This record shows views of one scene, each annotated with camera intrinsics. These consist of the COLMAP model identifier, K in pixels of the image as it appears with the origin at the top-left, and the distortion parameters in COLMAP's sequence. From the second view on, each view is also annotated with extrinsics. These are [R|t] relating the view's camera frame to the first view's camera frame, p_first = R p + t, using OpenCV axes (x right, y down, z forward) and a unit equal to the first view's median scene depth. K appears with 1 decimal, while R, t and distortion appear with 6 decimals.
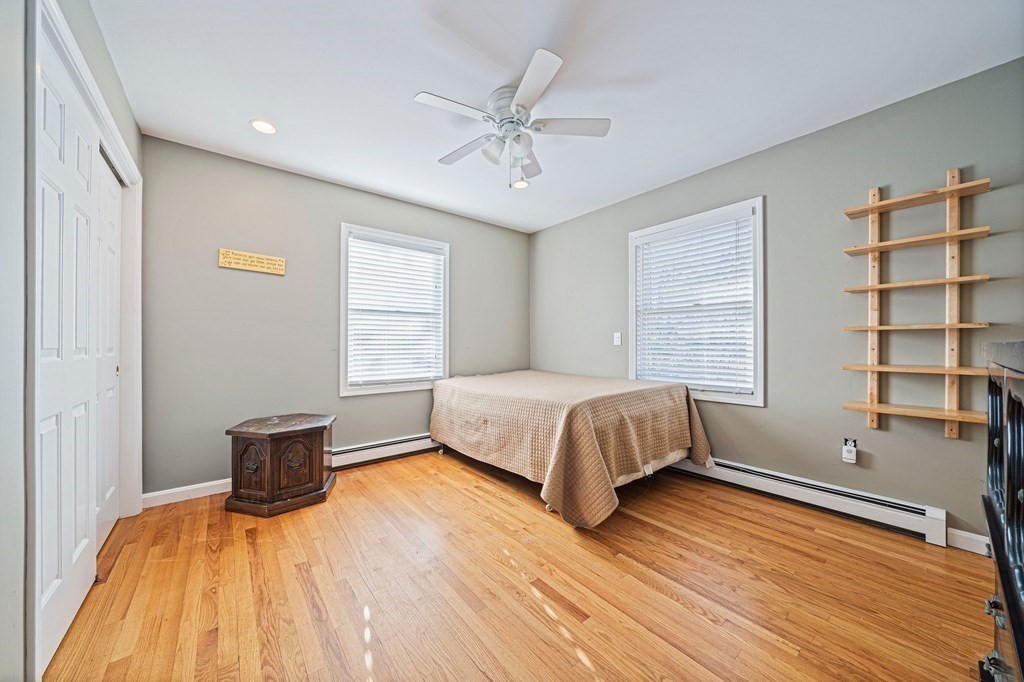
lens RADIAL K [[355.4, 0, 507.0], [0, 355.4, 342.1], [0, 0, 1]] dist [-0.002419, -0.000404]
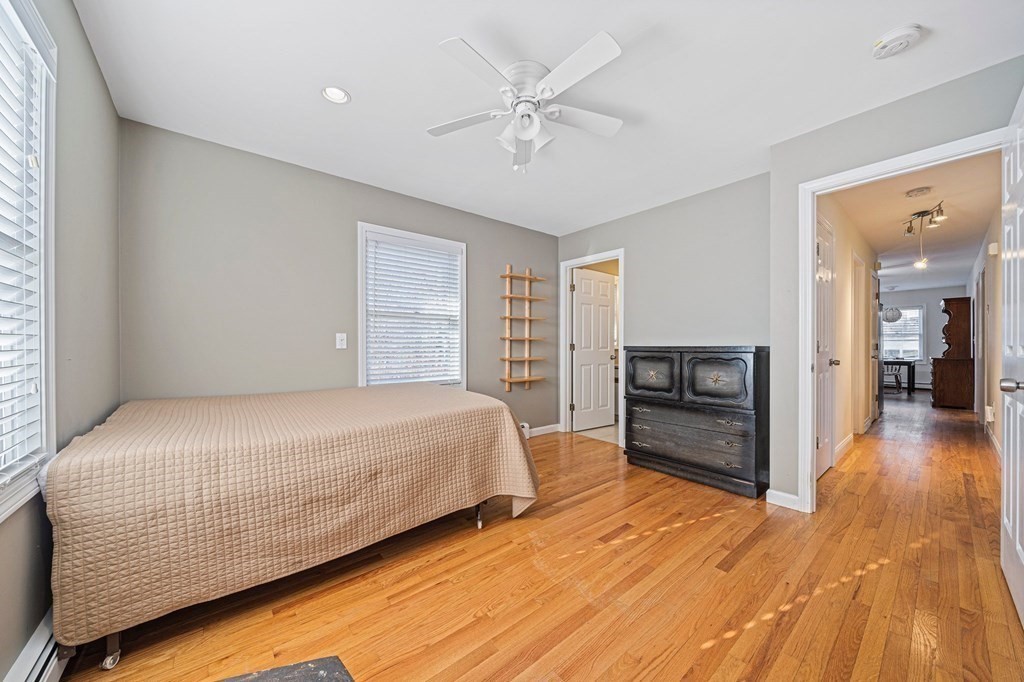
lens RADIAL K [[355.4, 0, 505.9], [0, 355.4, 346.7], [0, 0, 1]] dist [-0.002419, -0.000404]
pose [[0.000302, 0.000442, 1.000000, -0.711618], [-0.001900, 0.999998, -0.000442, 0.004850], [-0.999998, -0.001900, 0.000303, 0.831620]]
